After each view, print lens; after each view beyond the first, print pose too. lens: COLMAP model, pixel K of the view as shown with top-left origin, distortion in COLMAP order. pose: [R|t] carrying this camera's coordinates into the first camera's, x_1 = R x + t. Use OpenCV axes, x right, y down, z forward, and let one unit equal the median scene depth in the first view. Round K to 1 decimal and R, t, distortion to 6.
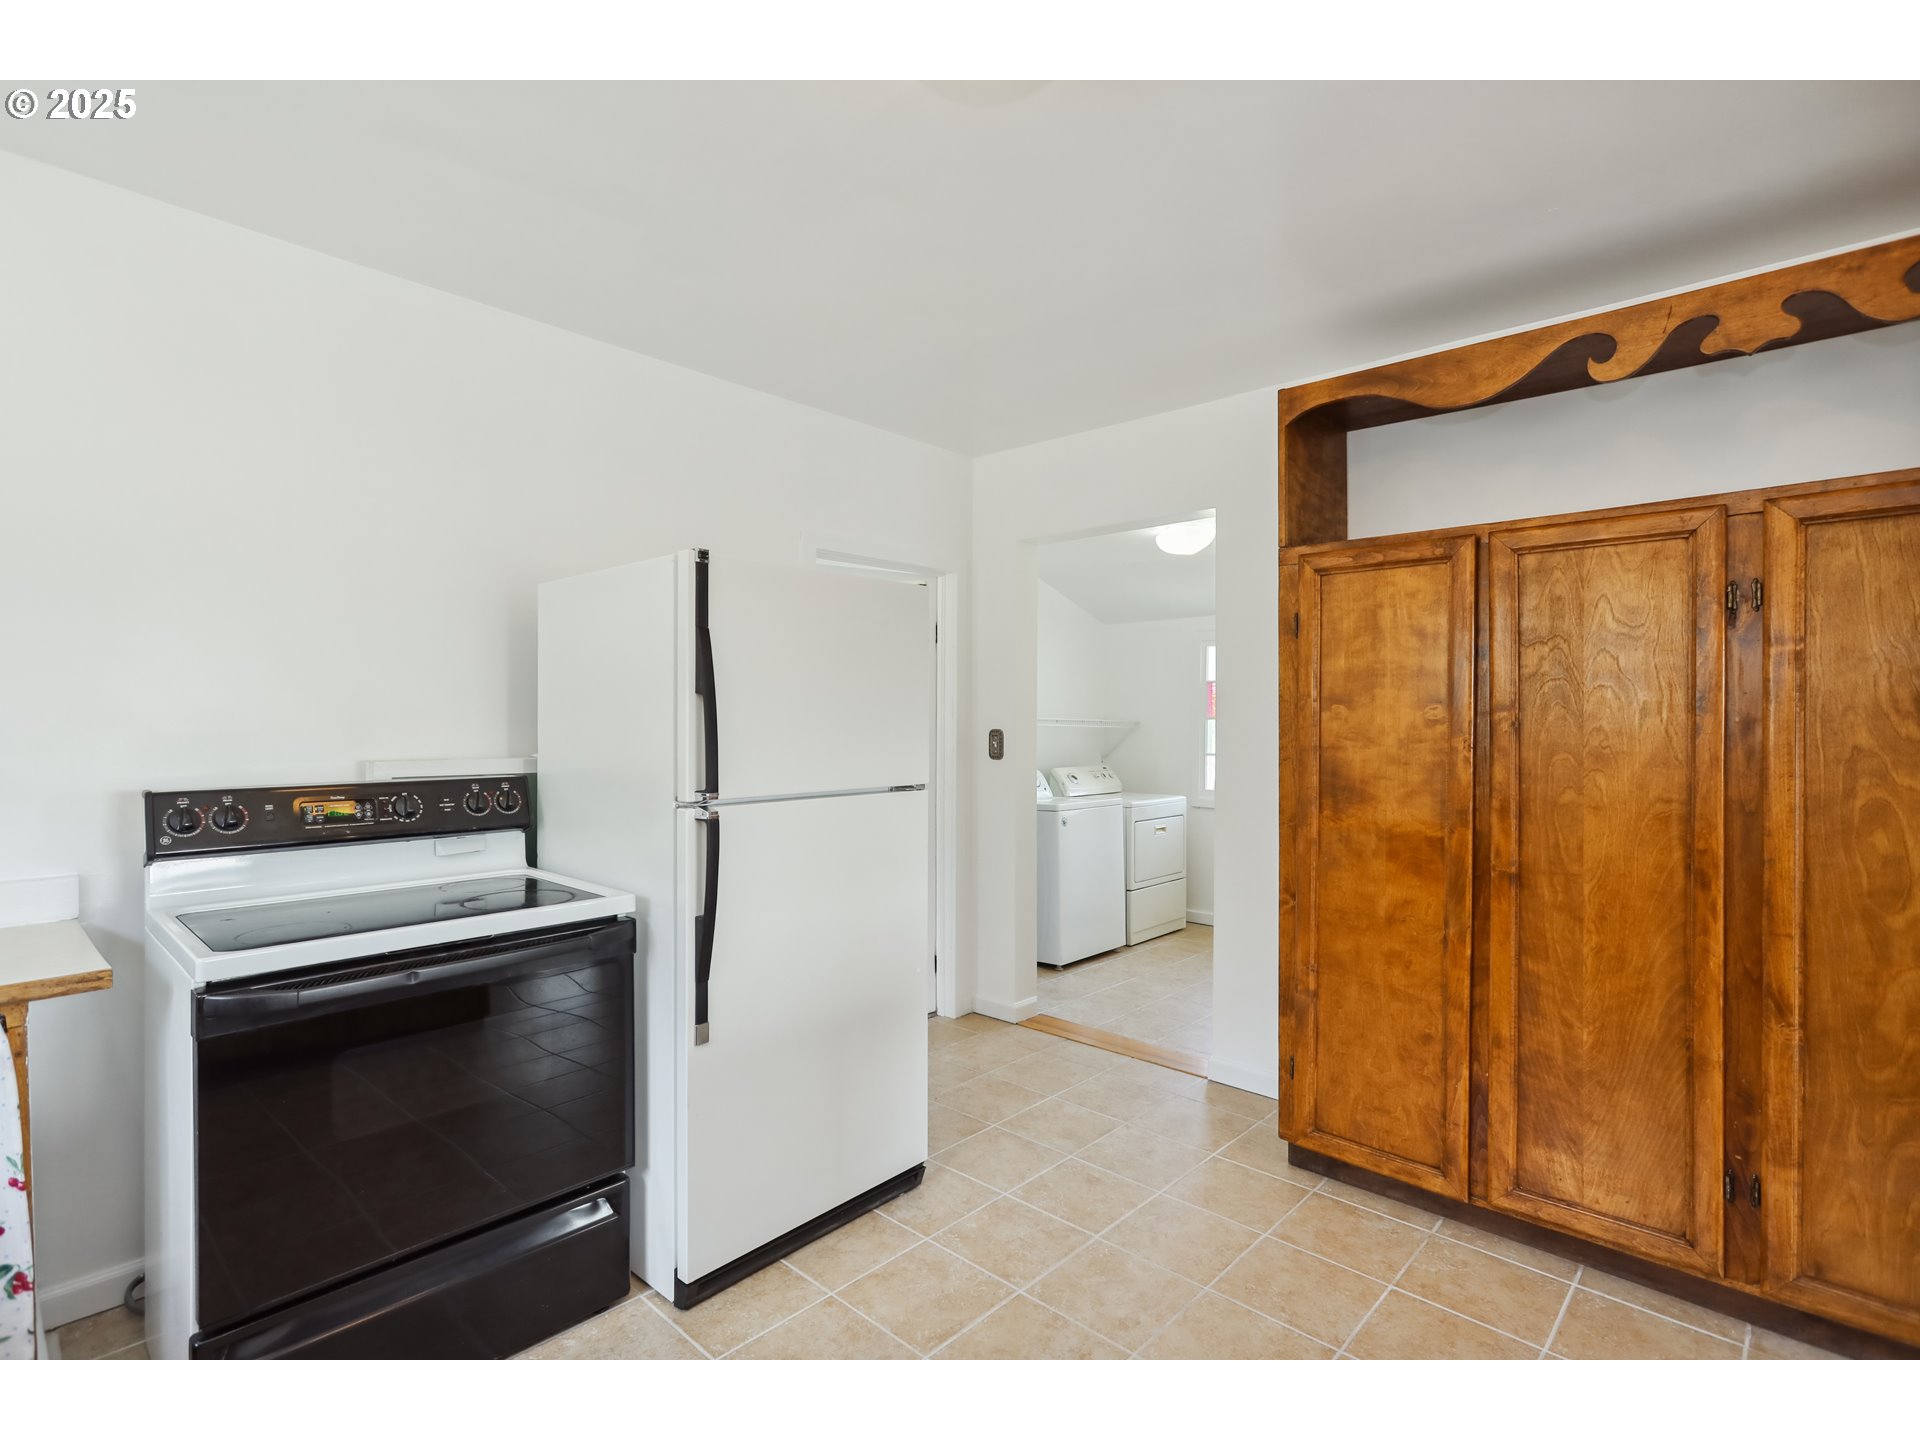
lens RADIAL K [[926.7, 0, 964.9], [0, 926.7, 726.3], [0, 0, 1]] dist [-0.000449, 0.002640]
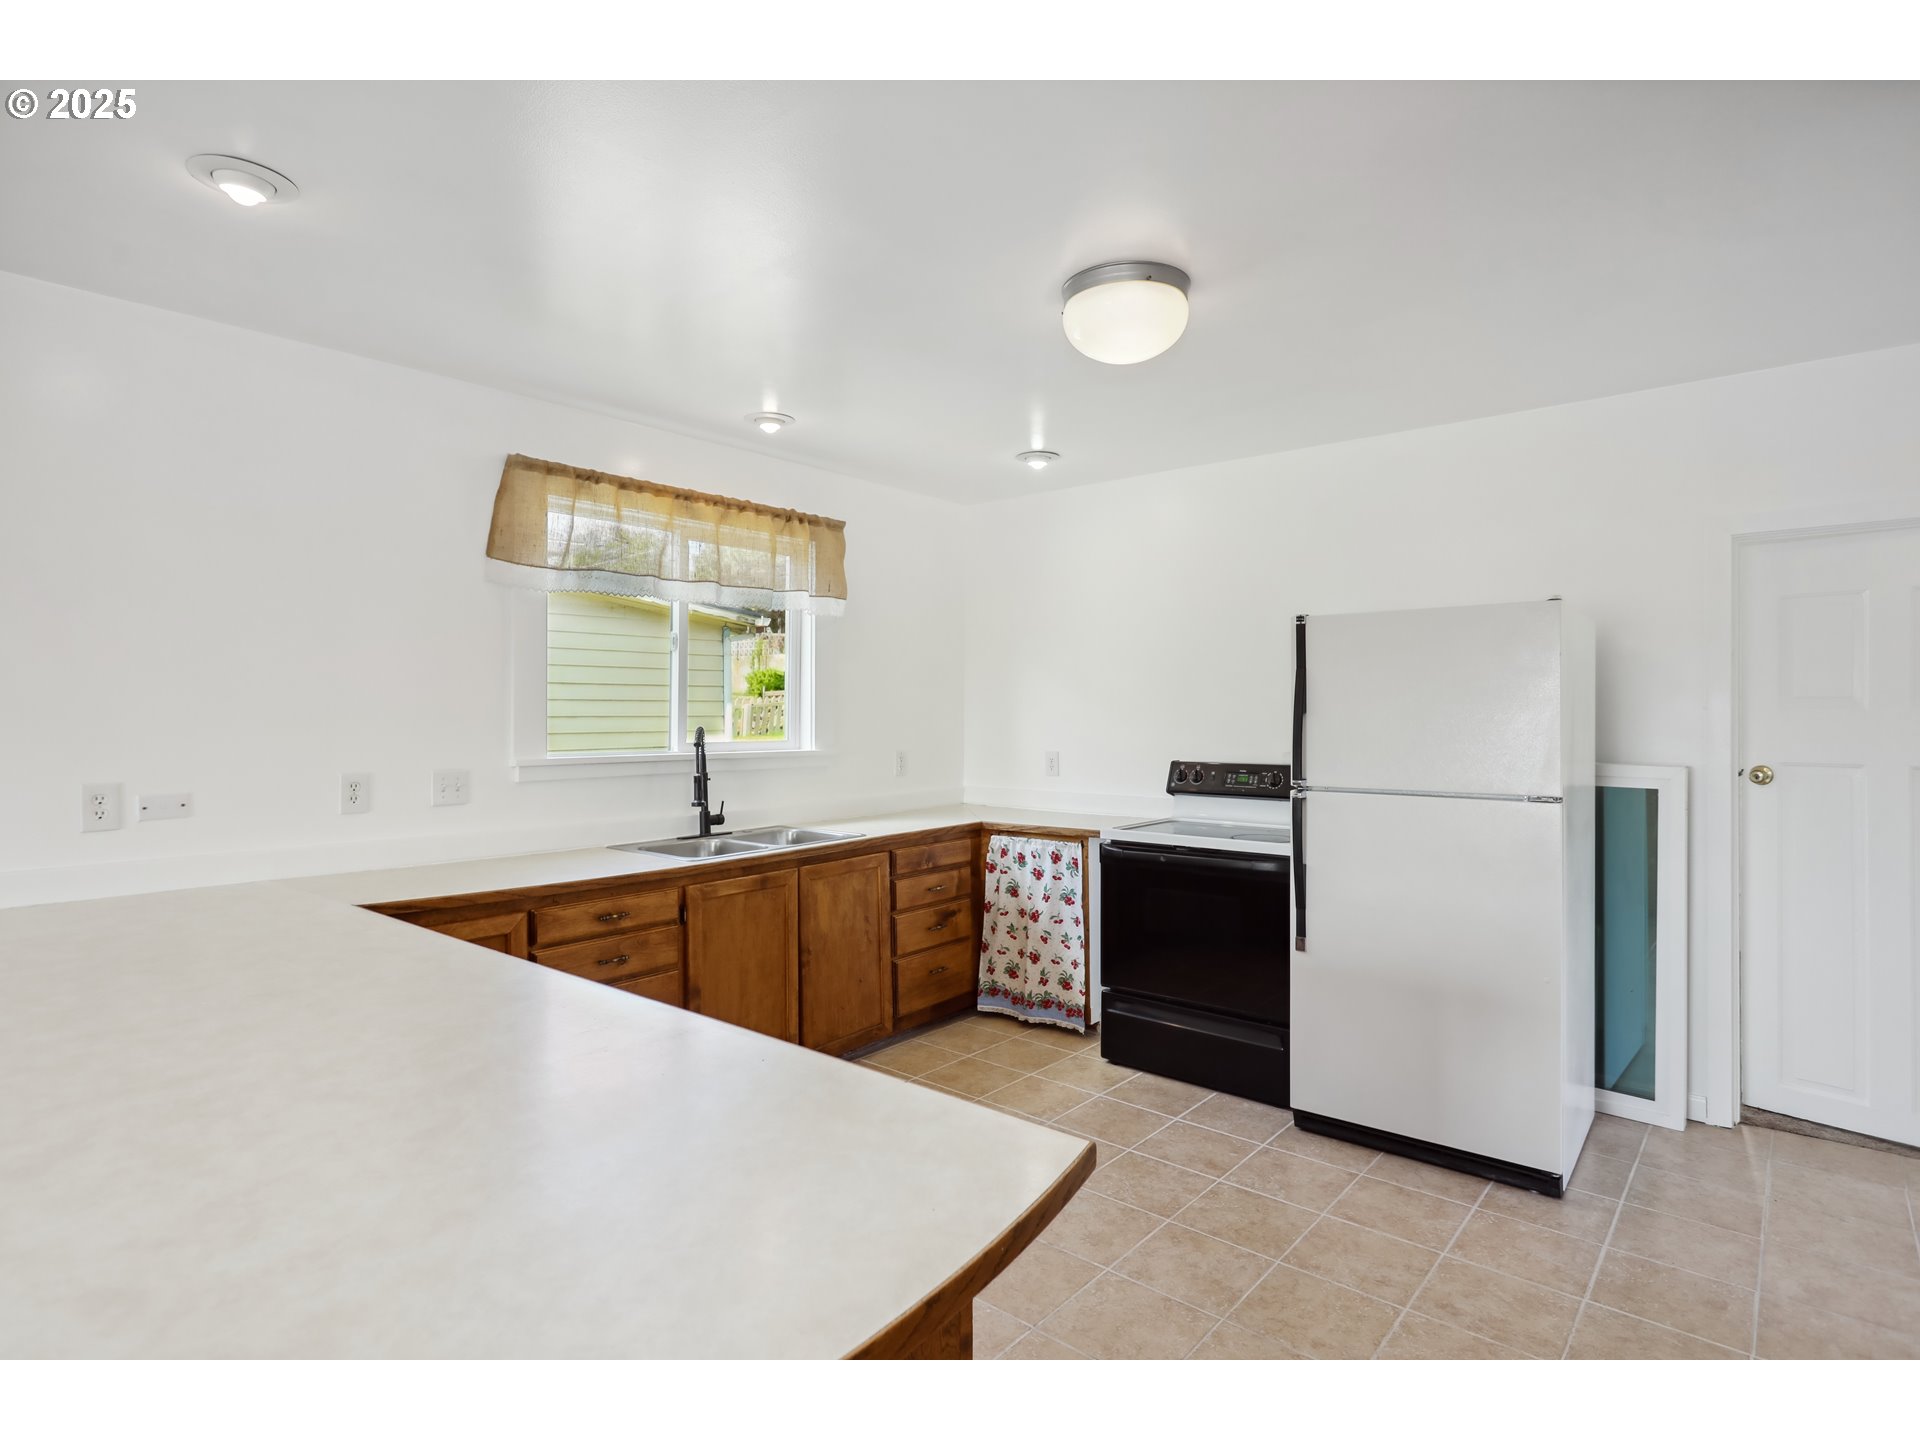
lens RADIAL K [[1010.1, 0, 954.7], [0, 1010.1, 720.4], [0, 0, 1]] dist [-0.009307, -0.002061]
pose [[0.037926, 0.006517, -0.999259, 1.253868], [-0.006238, 0.999961, 0.006285, -0.029206], [0.999261, 0.005995, 0.037965, 0.377805]]
